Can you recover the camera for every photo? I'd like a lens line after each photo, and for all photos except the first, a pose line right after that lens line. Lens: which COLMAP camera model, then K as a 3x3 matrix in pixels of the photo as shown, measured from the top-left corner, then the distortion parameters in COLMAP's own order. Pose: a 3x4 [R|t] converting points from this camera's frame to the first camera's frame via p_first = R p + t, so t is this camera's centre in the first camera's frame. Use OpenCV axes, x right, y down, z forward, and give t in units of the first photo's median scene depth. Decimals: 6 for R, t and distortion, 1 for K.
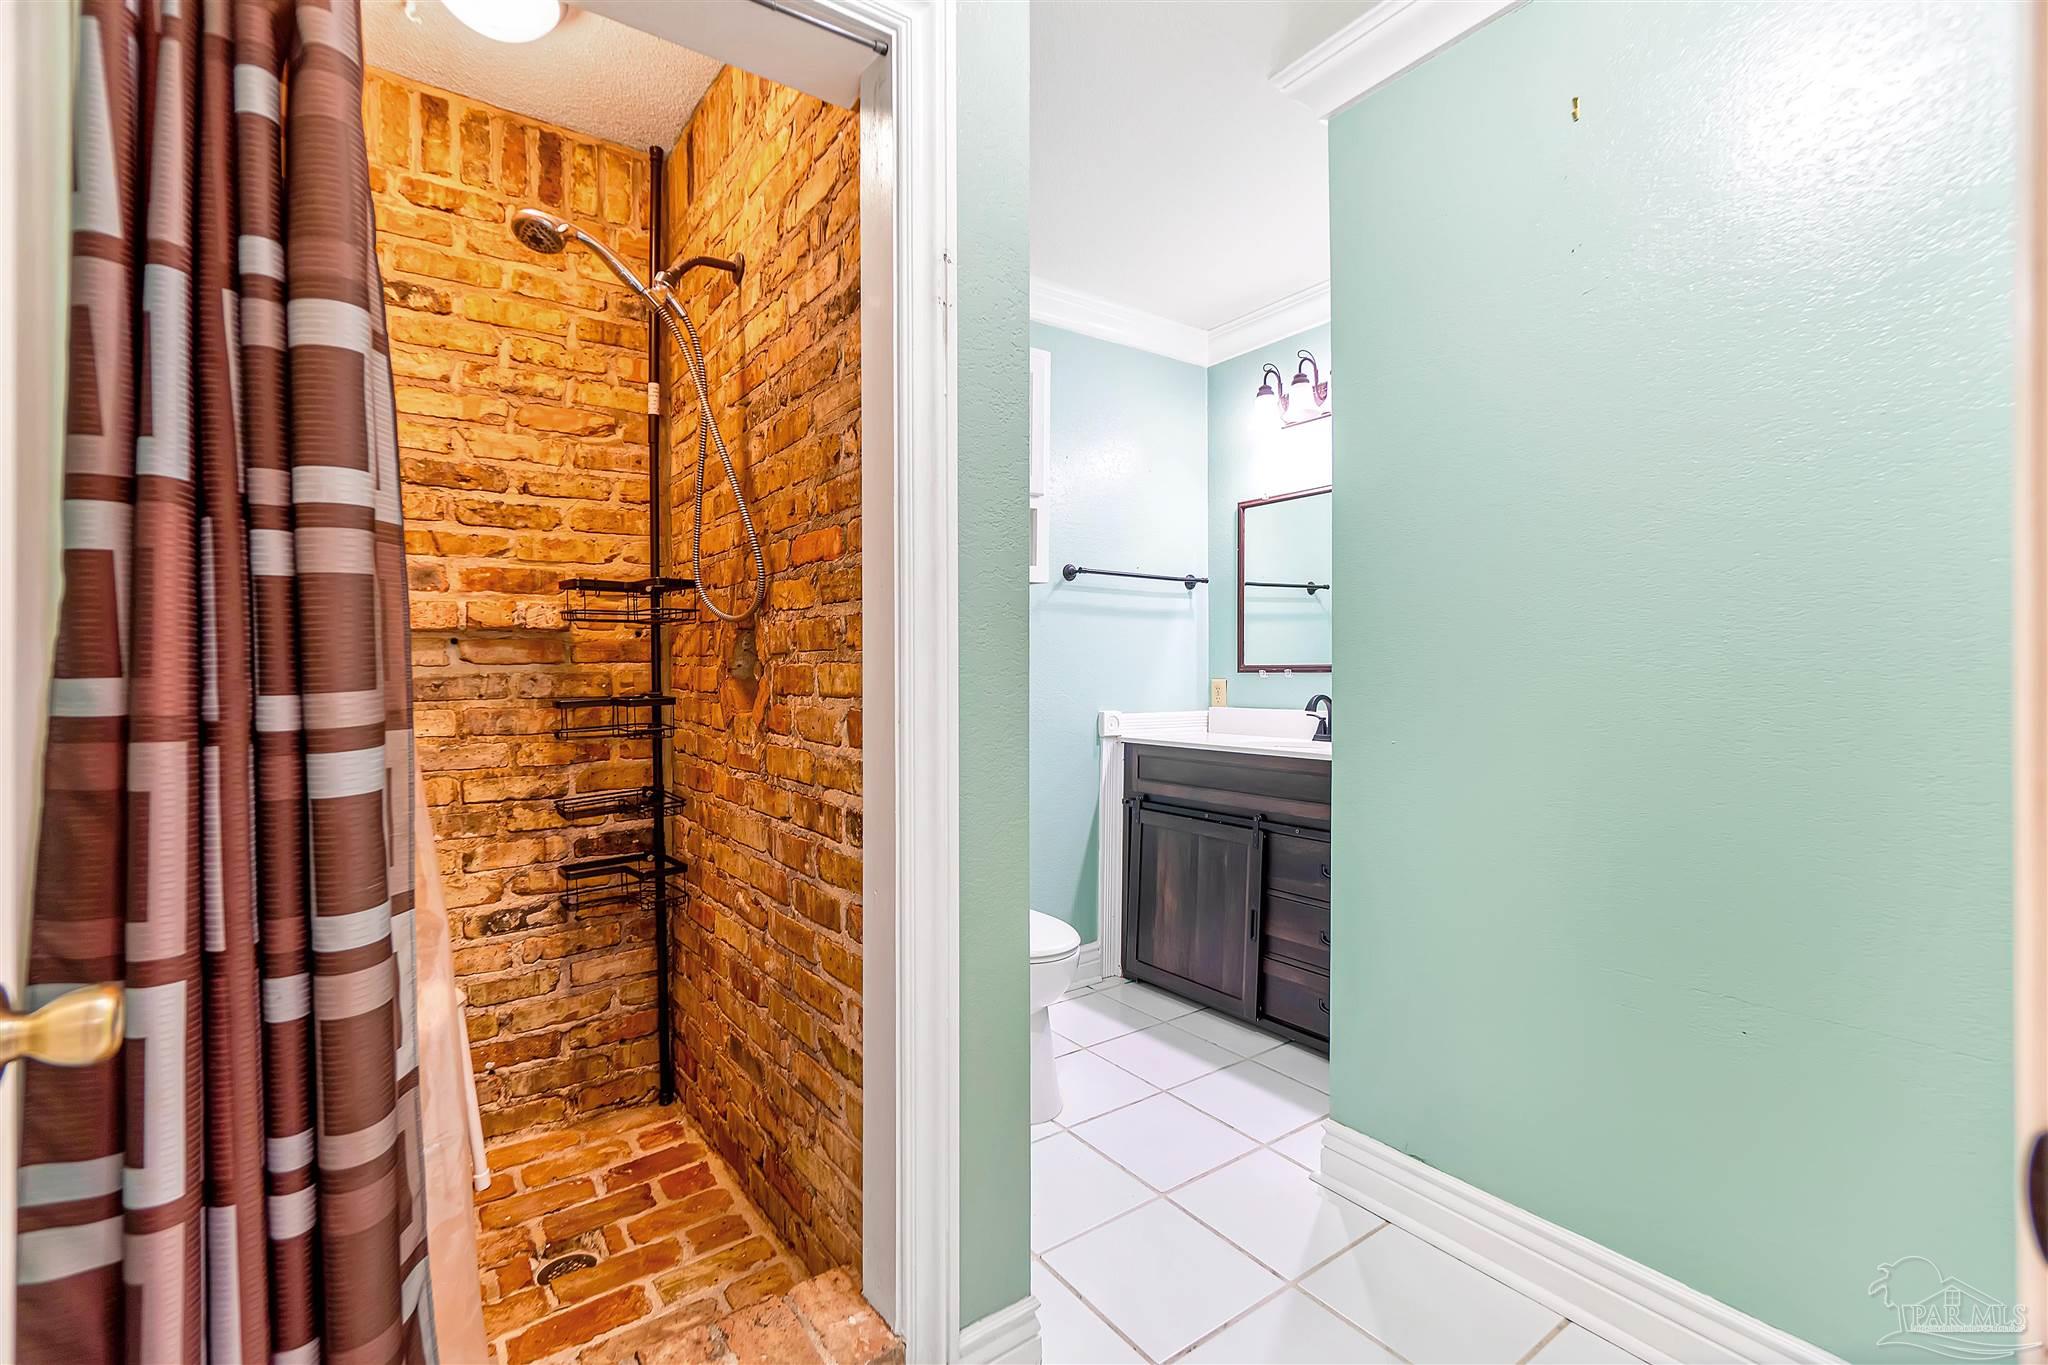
lens RADIAL K [[876.4, 0, 974.8], [0, 876.4, 715.7], [0, 0, 1]] dist [0.000406, -0.000032]
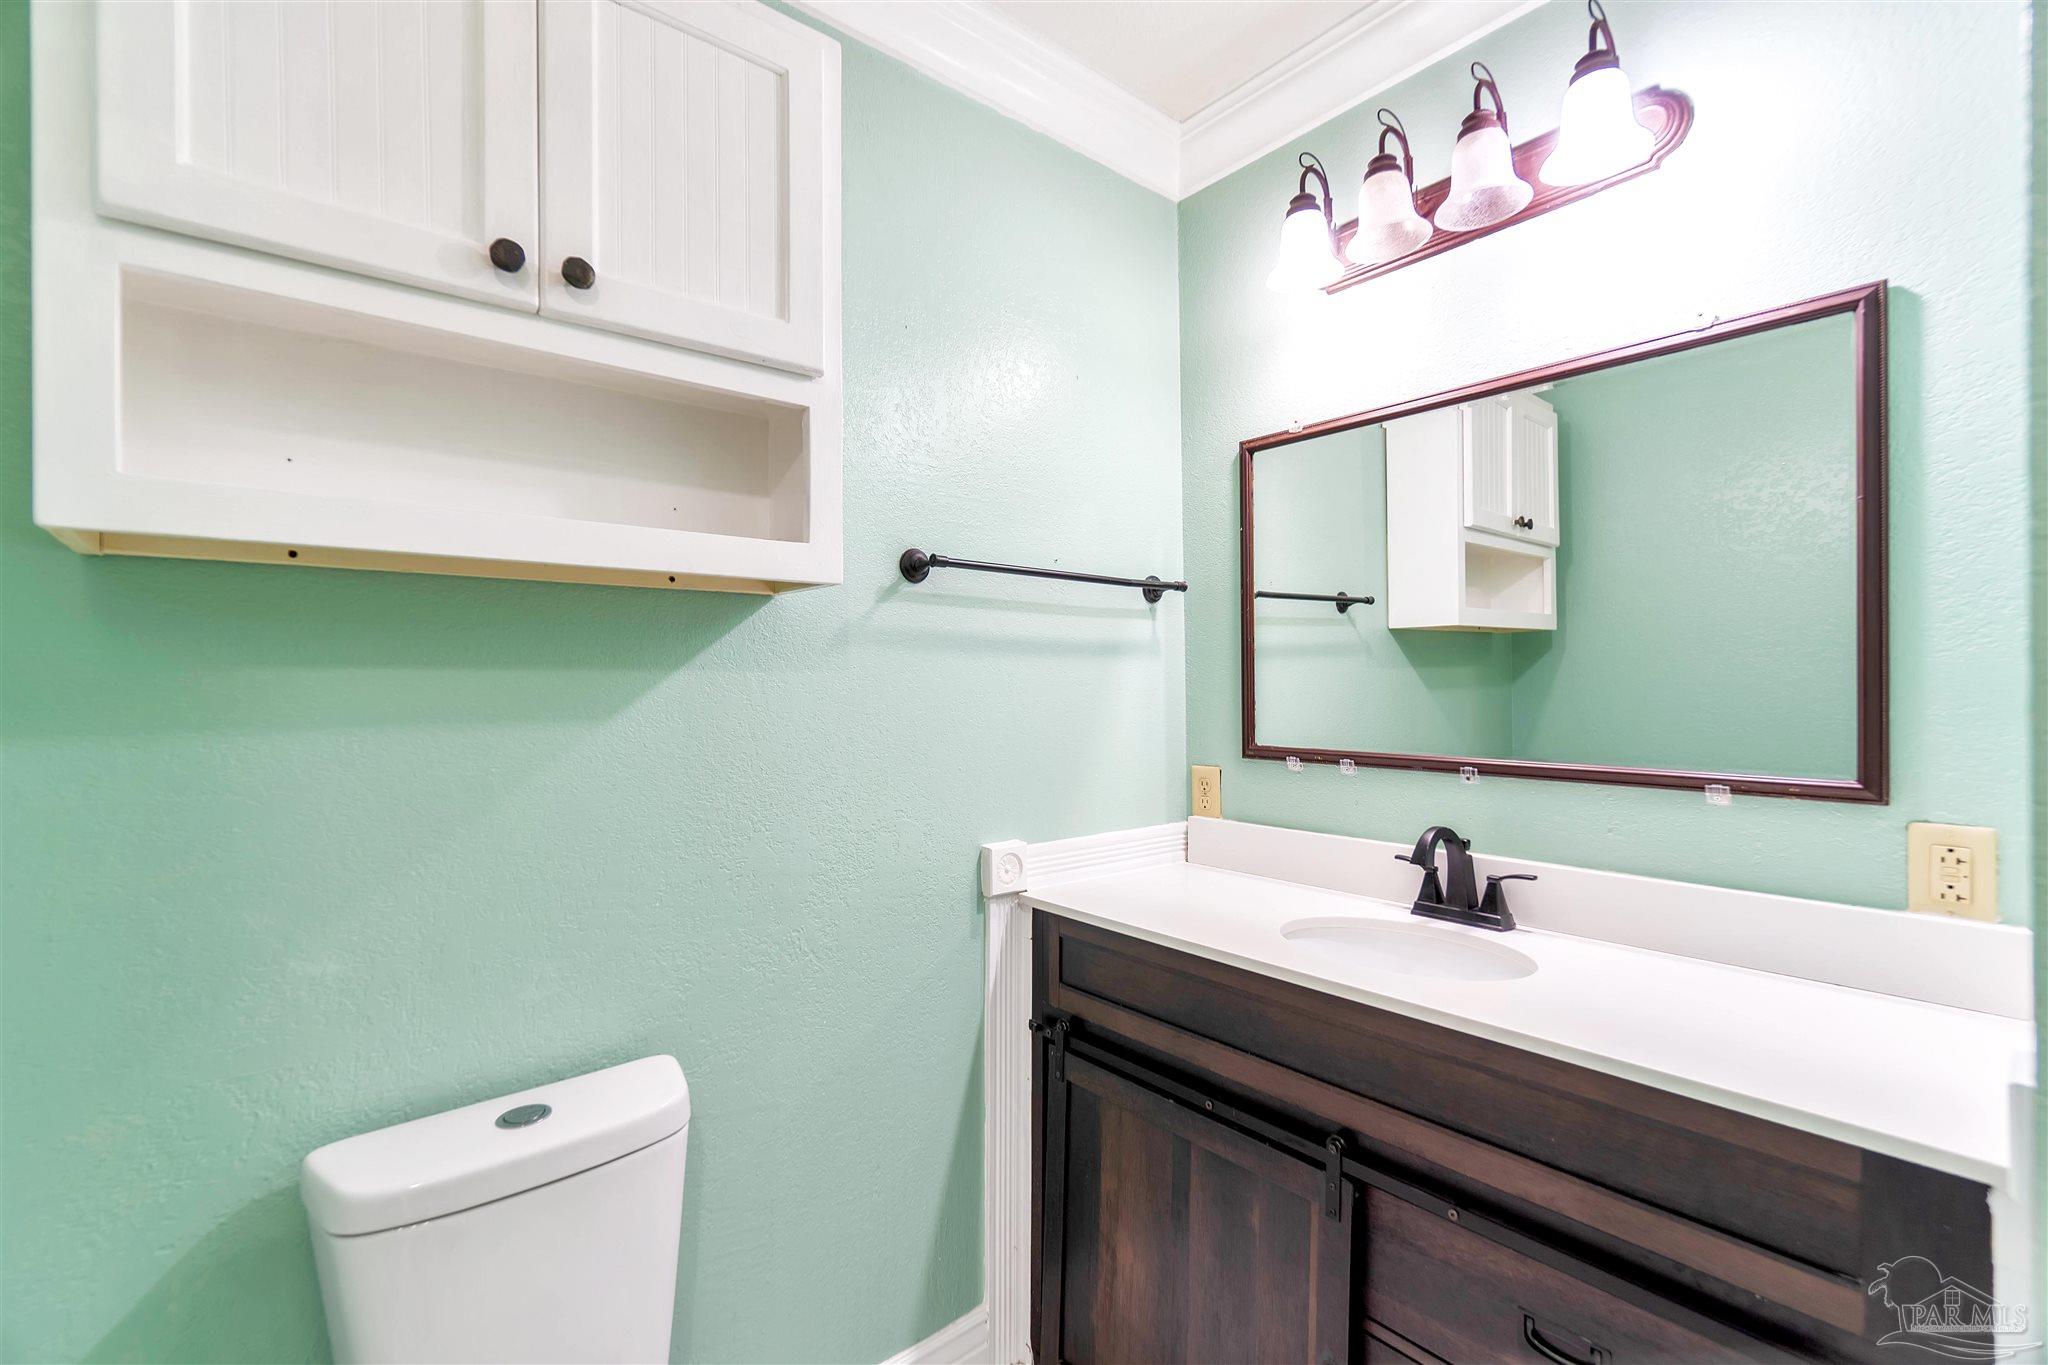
lens RADIAL K [[903.6, 0, 1020.7], [0, 903.6, 683.2], [0, 0, 1]] dist [-0.000297, -0.000196]
pose [[0.992053, -0.002217, 0.125798, 0.099158], [0.008712, 0.998655, -0.051101, -0.069955], [-0.125515, 0.051791, 0.990739, 0.483606]]
